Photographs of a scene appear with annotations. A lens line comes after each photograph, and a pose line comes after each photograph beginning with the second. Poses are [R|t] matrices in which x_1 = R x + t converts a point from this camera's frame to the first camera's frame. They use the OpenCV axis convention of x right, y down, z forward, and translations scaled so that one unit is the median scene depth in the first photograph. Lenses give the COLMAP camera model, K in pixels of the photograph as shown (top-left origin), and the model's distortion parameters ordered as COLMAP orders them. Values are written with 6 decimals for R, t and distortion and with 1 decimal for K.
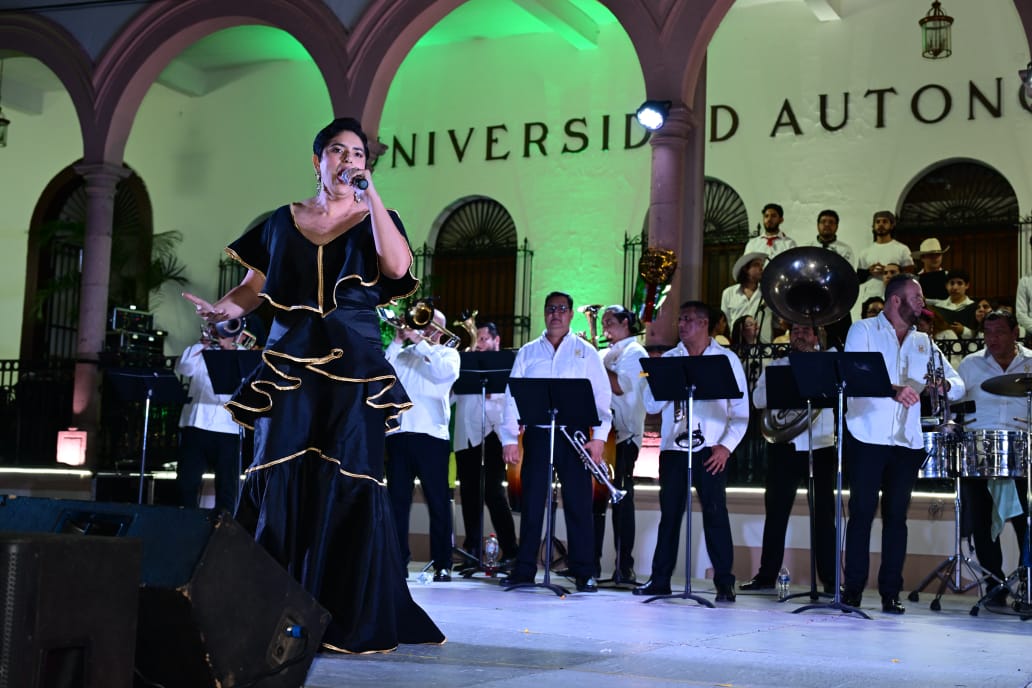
lens RADIAL K [[1500.3, 0, 514.2], [0, 1500.3, 345.5], [0, 0, 1]] dist [0.014490, 0.000000]
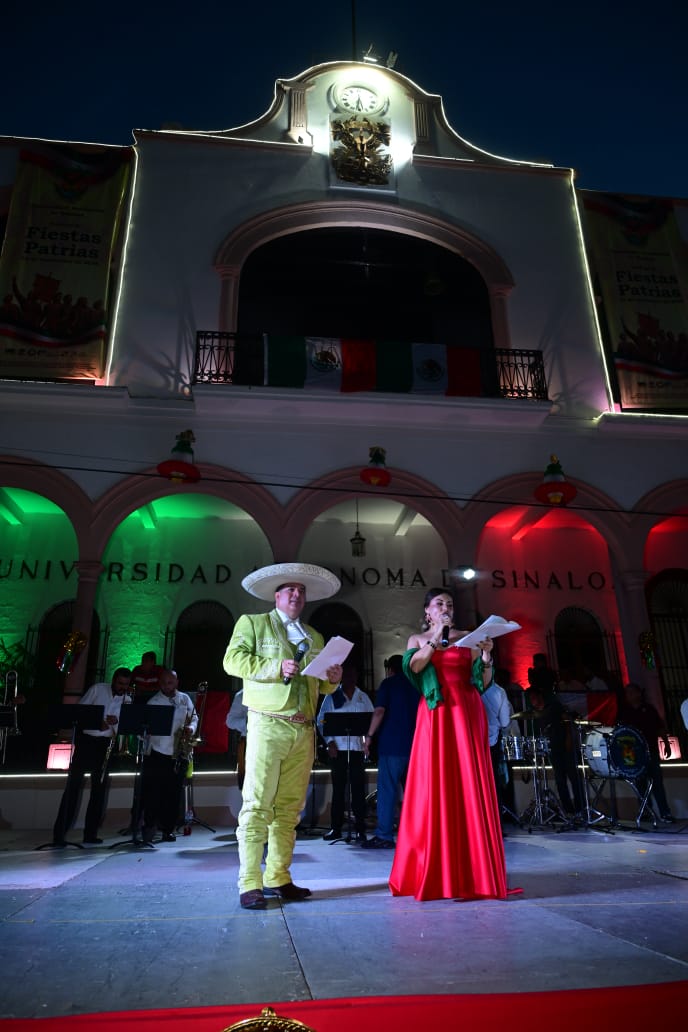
lens RADIAL K [[697.7, 0, 350.0], [0, 697.7, 512.4], [0, 0, 1]] dist [0.014117, 0.002884]
pose [[0.820588, 0.155540, 0.549948, -0.282823], [-0.015711, 0.968030, -0.250341, 0.003574], [-0.571304, 0.196787, 0.796798, 0.163176]]
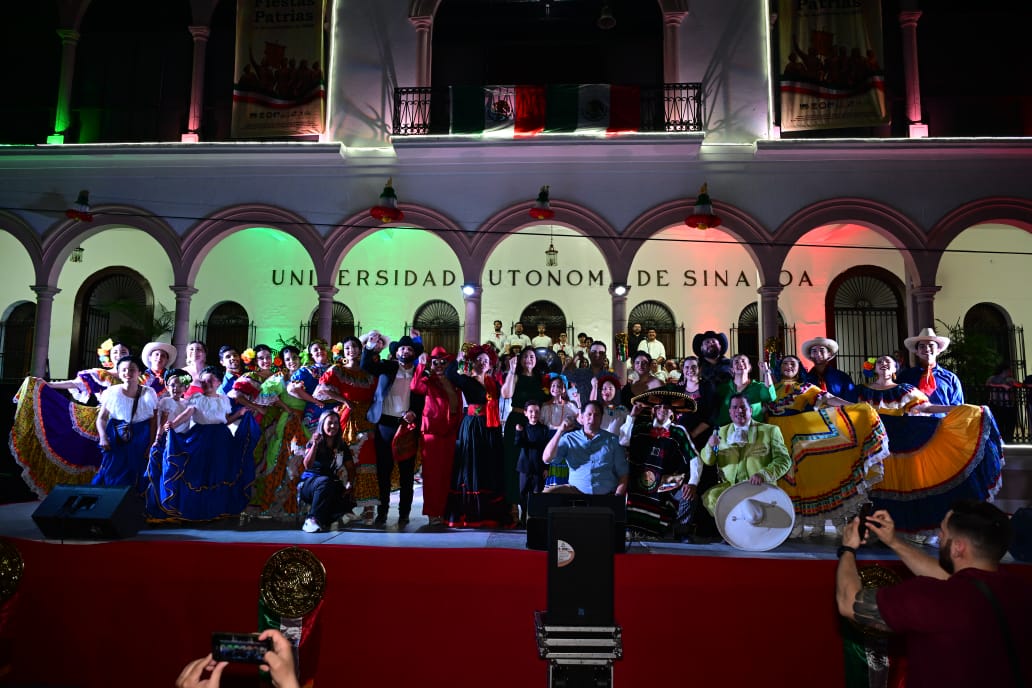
lens RADIAL K [[697.7, 0, 511.5], [0, 697.7, 342.4], [0, 0, 1]] dist [0.014117, 0.002884]
pose [[0.913561, 0.022200, 0.406096, -0.251124], [-0.023843, 0.999715, -0.001013, -0.052987], [-0.406003, -0.008758, 0.913830, -0.070677]]
